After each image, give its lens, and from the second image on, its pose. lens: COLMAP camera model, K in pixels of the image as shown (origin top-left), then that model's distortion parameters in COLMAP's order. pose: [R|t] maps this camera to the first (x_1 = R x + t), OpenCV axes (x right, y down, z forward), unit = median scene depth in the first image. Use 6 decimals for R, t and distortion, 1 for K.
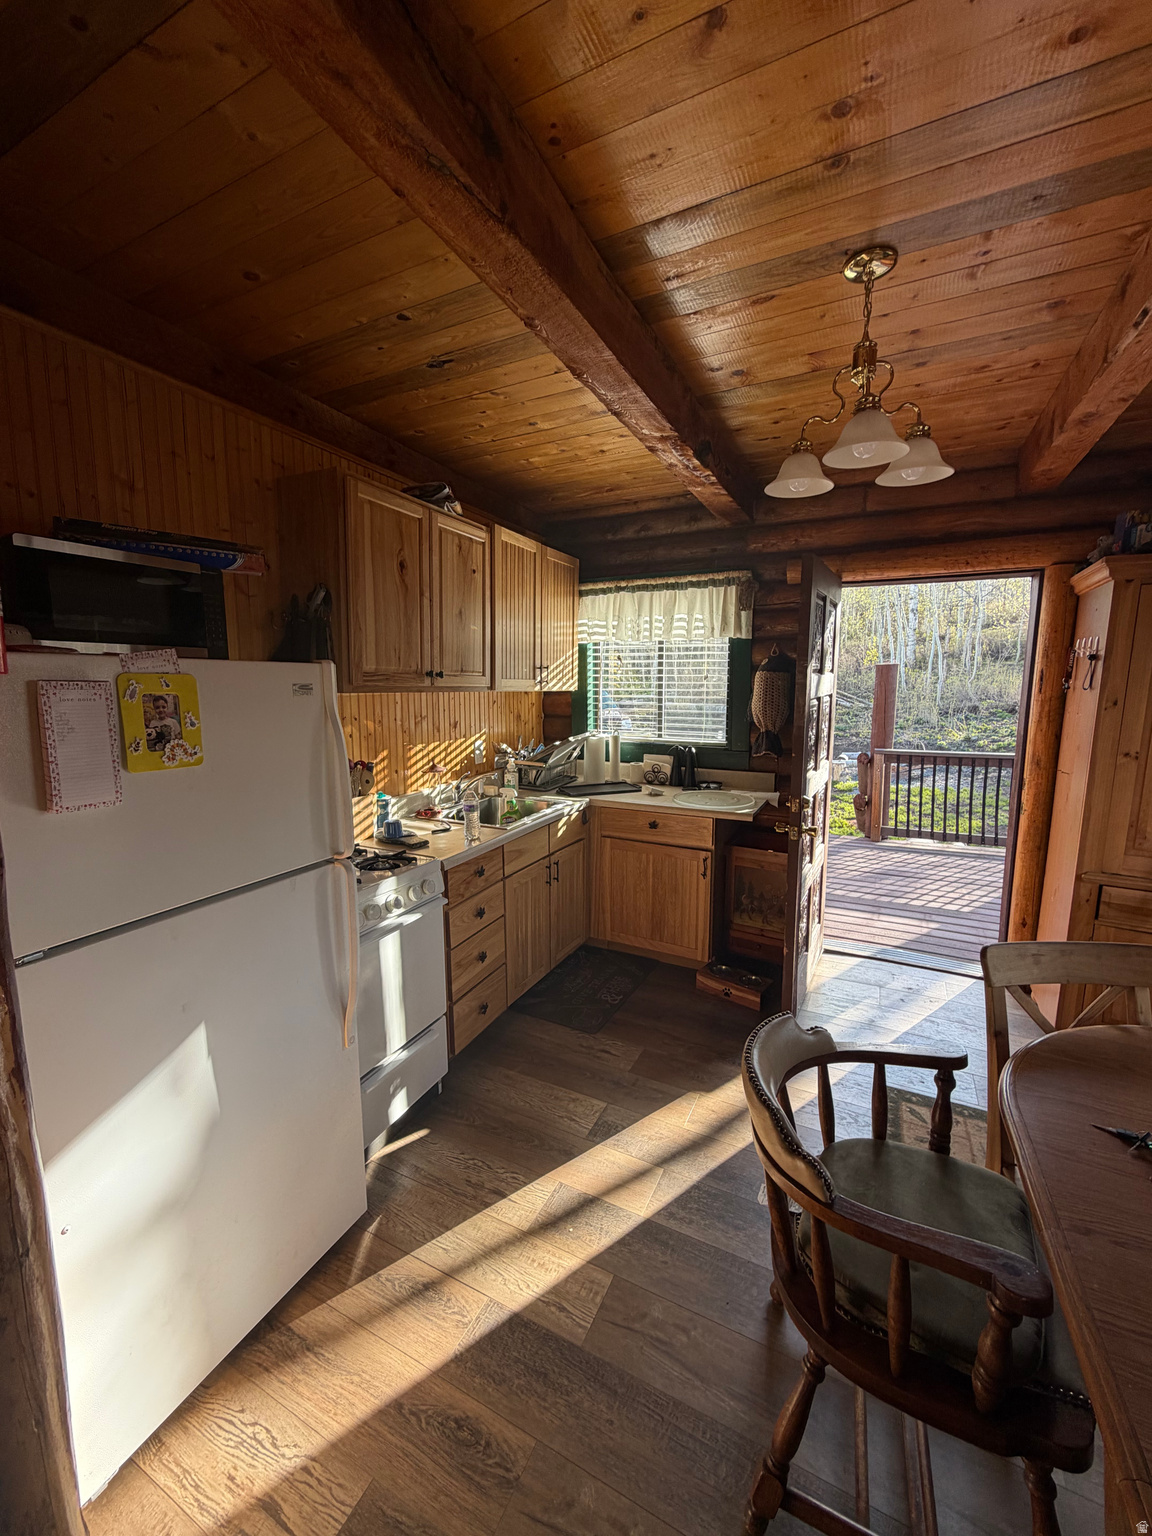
lens RADIAL K [[609.0, 0, 565.3], [0, 609.0, 763.3], [0, 0, 1]] dist [-0.002799, 0.000466]
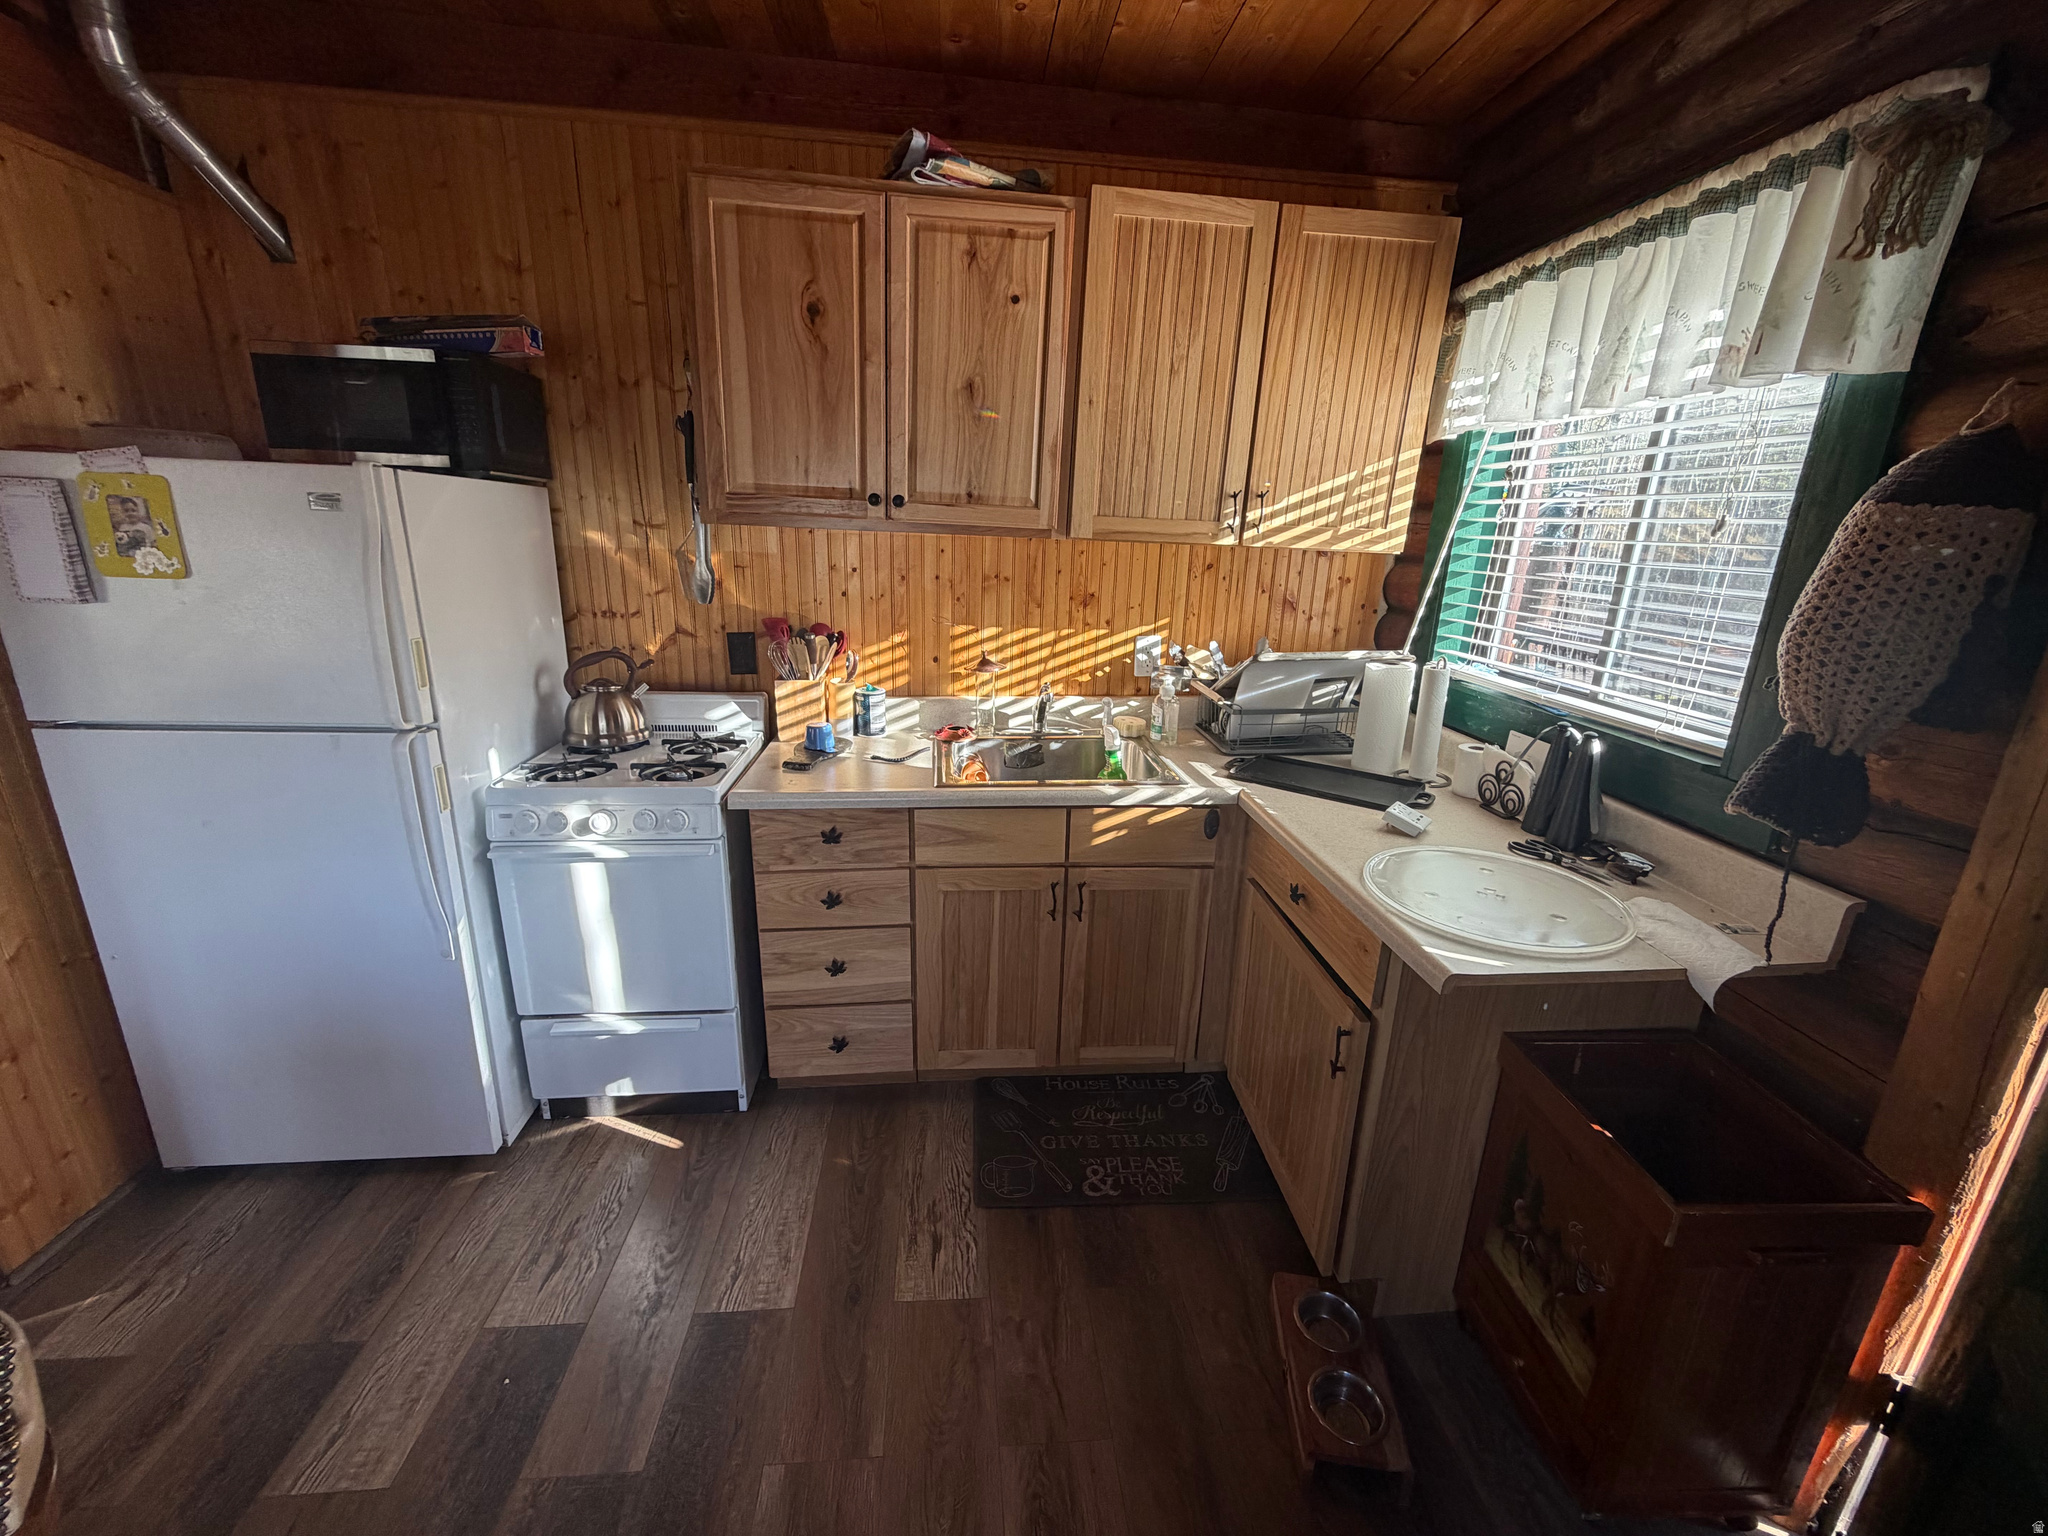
lens RADIAL K [[812.0, 0, 1020.5], [0, 812.0, 782.0], [0, 0, 1]] dist [-0.002799, 0.000466]
pose [[0.541804, 0.266437, -0.797157, 0.580576], [-0.146780, 0.963846, 0.222389, -0.080681], [0.827589, -0.003485, 0.561324, 0.688407]]
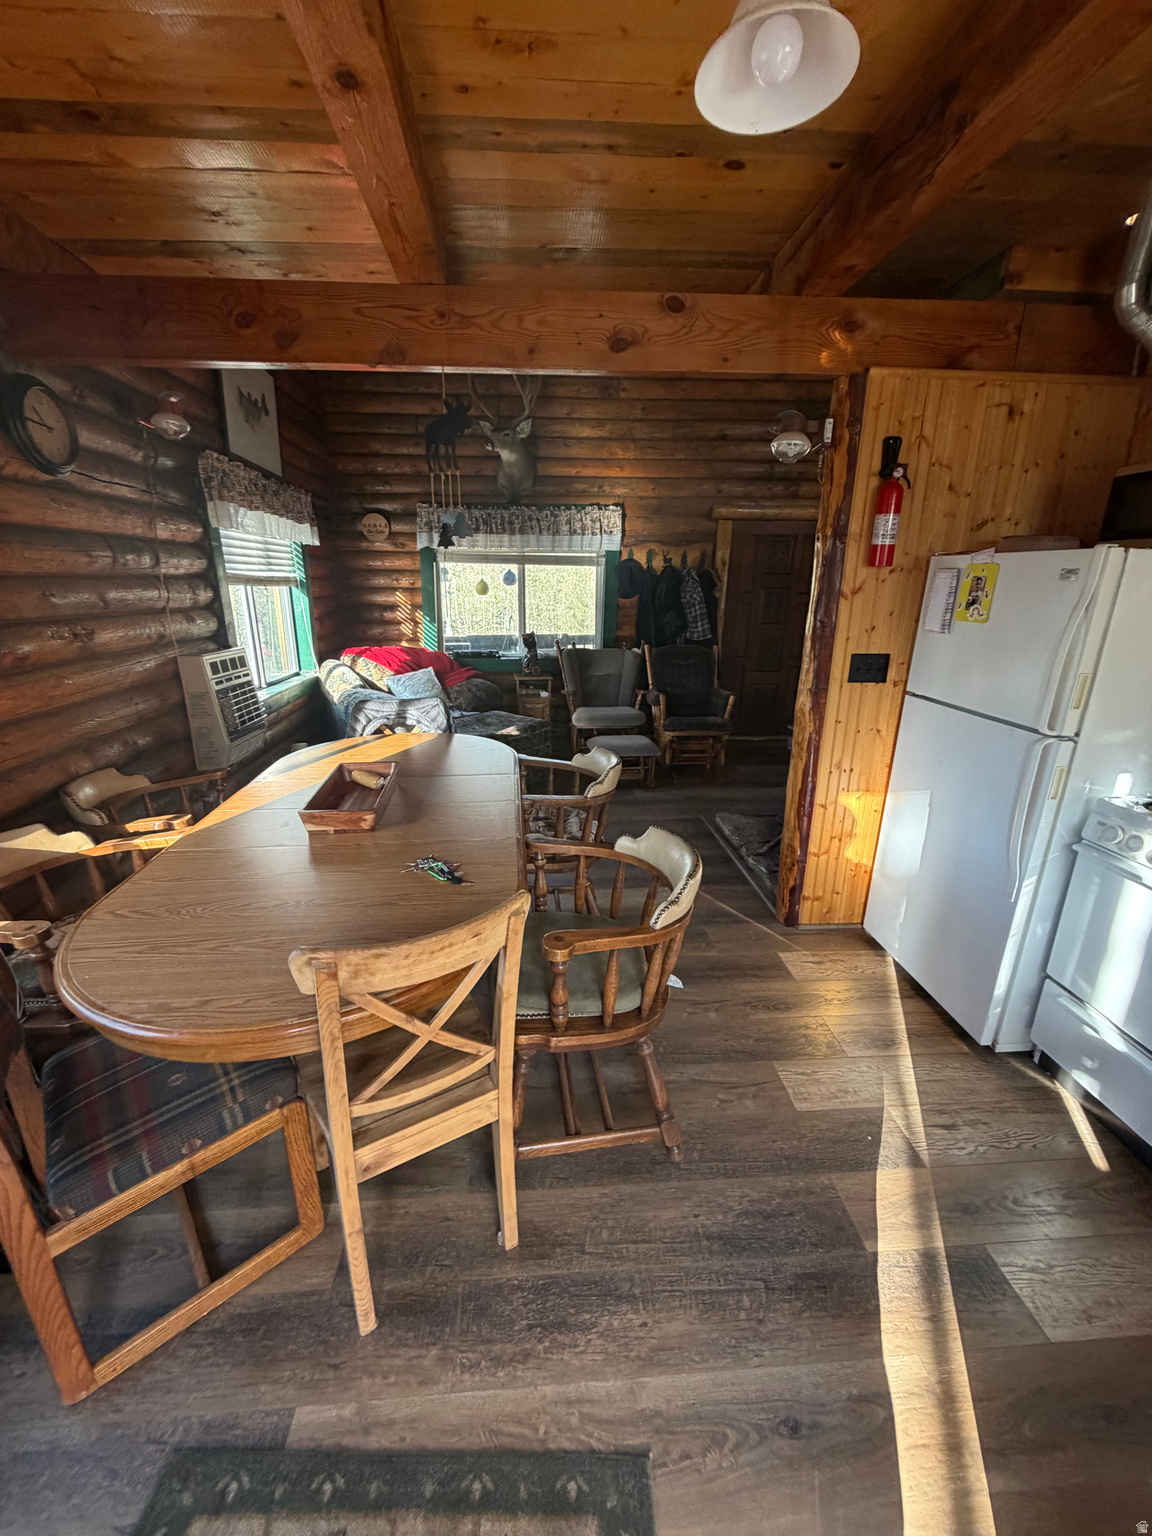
lens RADIAL K [[609.0, 0, 578.7], [0, 609.0, 777.9], [0, 0, 1]] dist [-0.002799, 0.000466]
pose [[-0.847930, 0.150302, -0.508354, 0.590602], [-0.086882, 0.906592, 0.412967, -0.098645], [0.522939, 0.394334, -0.755669, 0.916314]]
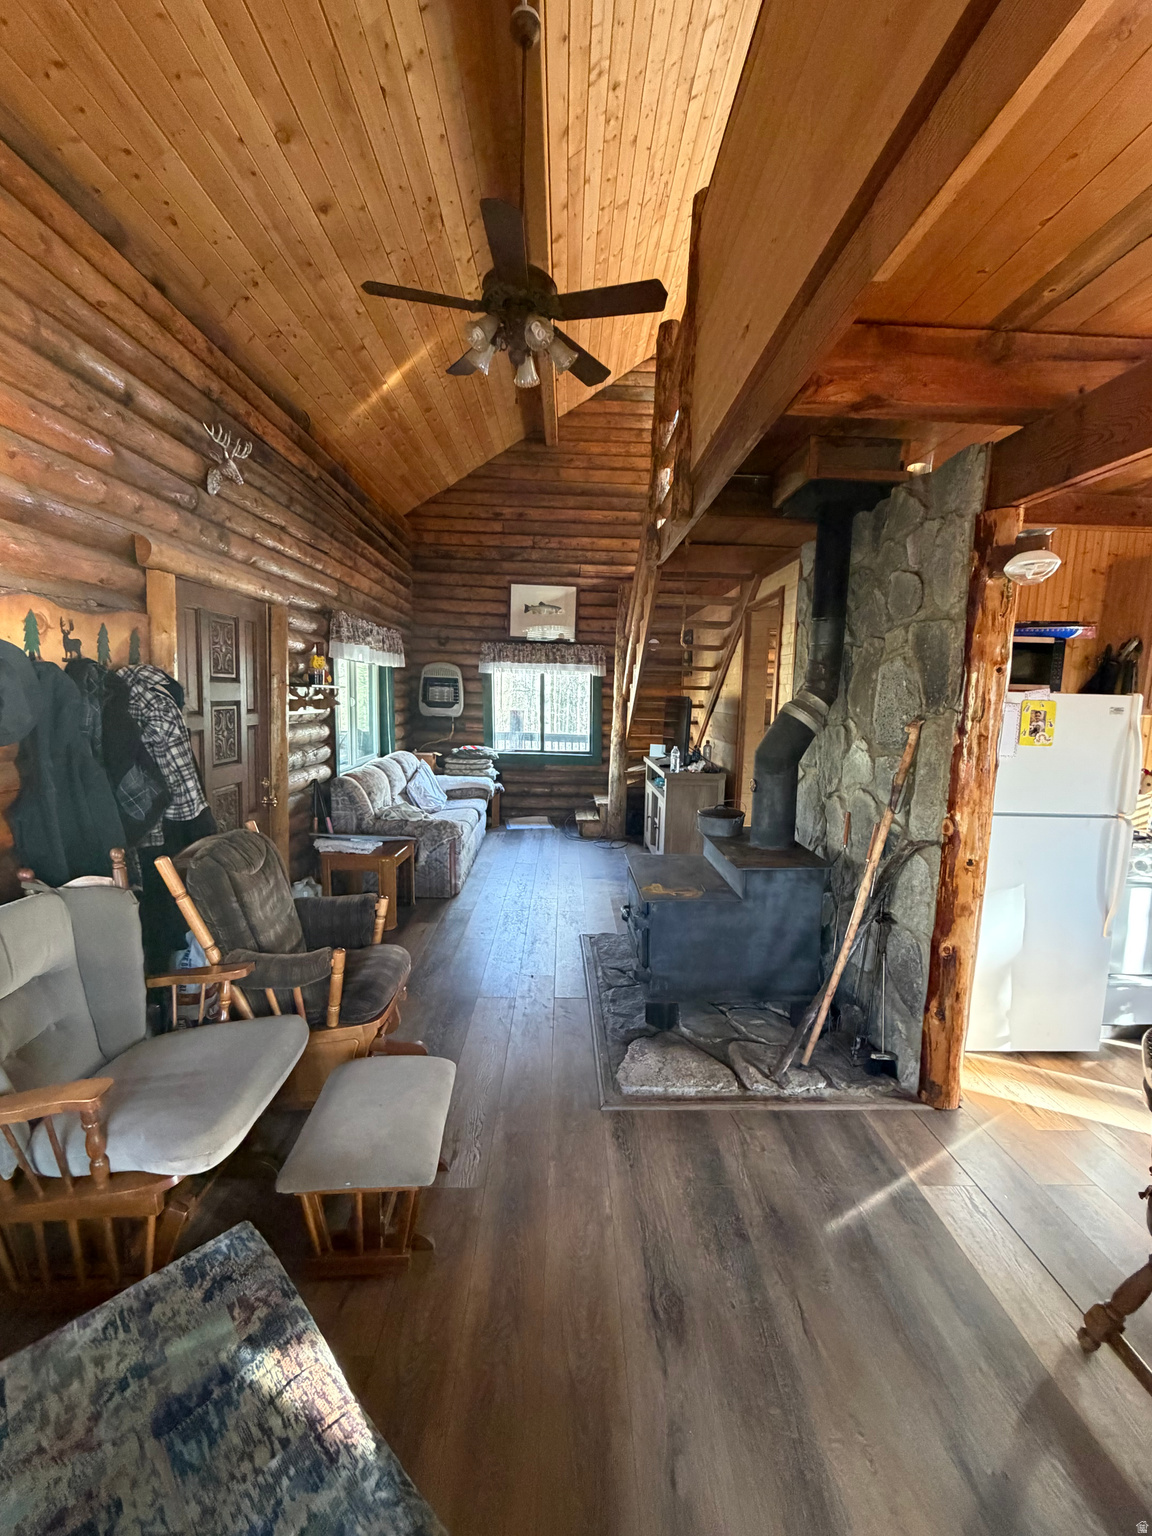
lens RADIAL K [[609.0, 0, 579.8], [0, 609.0, 769.8], [0, 0, 1]] dist [-0.002799, 0.000466]
pose [[0.481961, 0.119868, -0.867955, 0.202353], [-0.141018, 0.988296, 0.058183, 0.092281], [0.864770, 0.094356, 0.493224, -0.668797]]
